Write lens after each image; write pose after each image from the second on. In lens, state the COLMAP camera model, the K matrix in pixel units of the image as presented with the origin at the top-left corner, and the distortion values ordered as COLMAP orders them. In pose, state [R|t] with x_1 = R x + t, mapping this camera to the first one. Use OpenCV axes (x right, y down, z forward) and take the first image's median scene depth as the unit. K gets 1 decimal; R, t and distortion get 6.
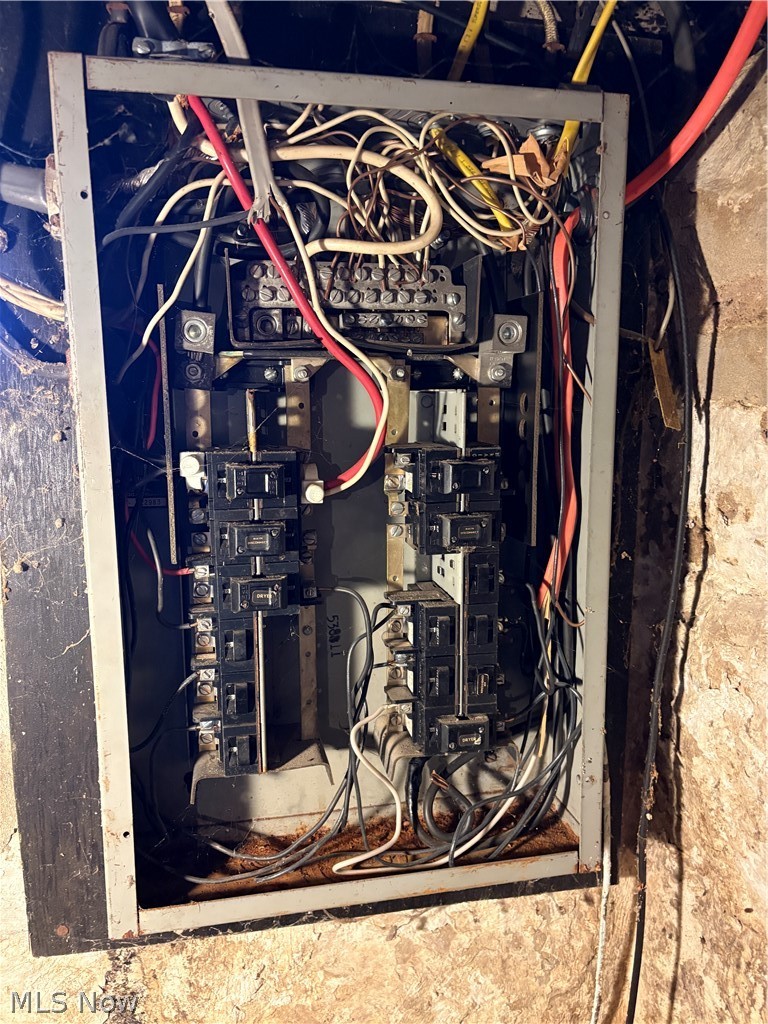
lens RADIAL K [[766.2, 0, 385.2], [0, 766.2, 514.0], [0, 0, 1]] dist [0.009600, 0.001307]
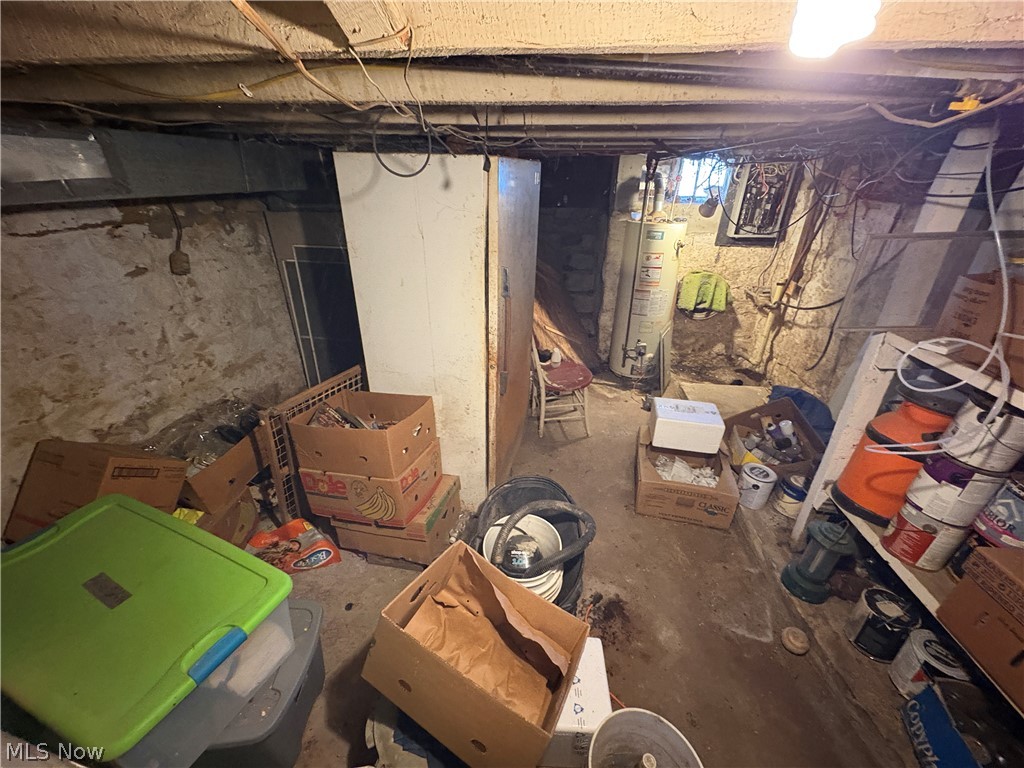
lens RADIAL K [[411.7, 0, 511.8], [0, 411.7, 382.1], [0, 0, 1]] dist [-0.000629, -0.000102]
pose [[0.953517, 0.146323, -0.263430, -1.258325], [-0.053472, 0.942480, 0.329957, 0.586314], [0.296558, -0.300533, 0.906495, -5.175977]]
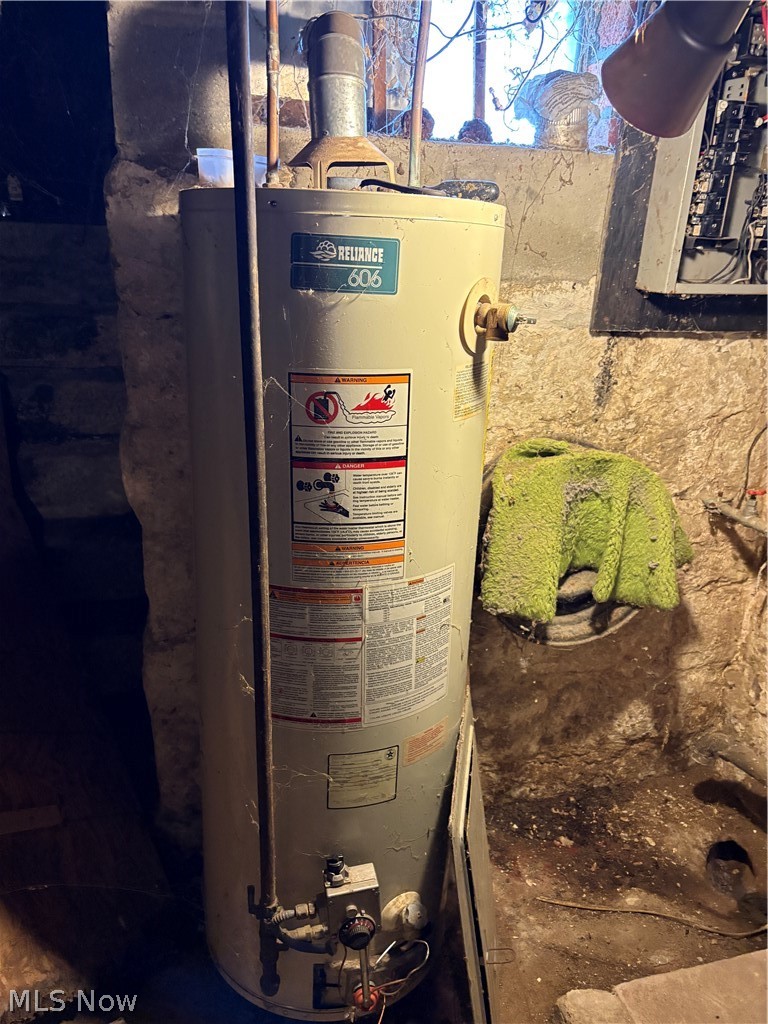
lens RADIAL K [[766.2, 0, 381.2], [0, 766.2, 513.0], [0, 0, 1]] dist [0.009600, 0.001307]
pose [[0.997233, 0.020357, 0.071500, -1.205649], [-0.034275, 0.979358, 0.199207, 0.629516], [-0.065969, -0.201106, 0.977346, -1.395552]]
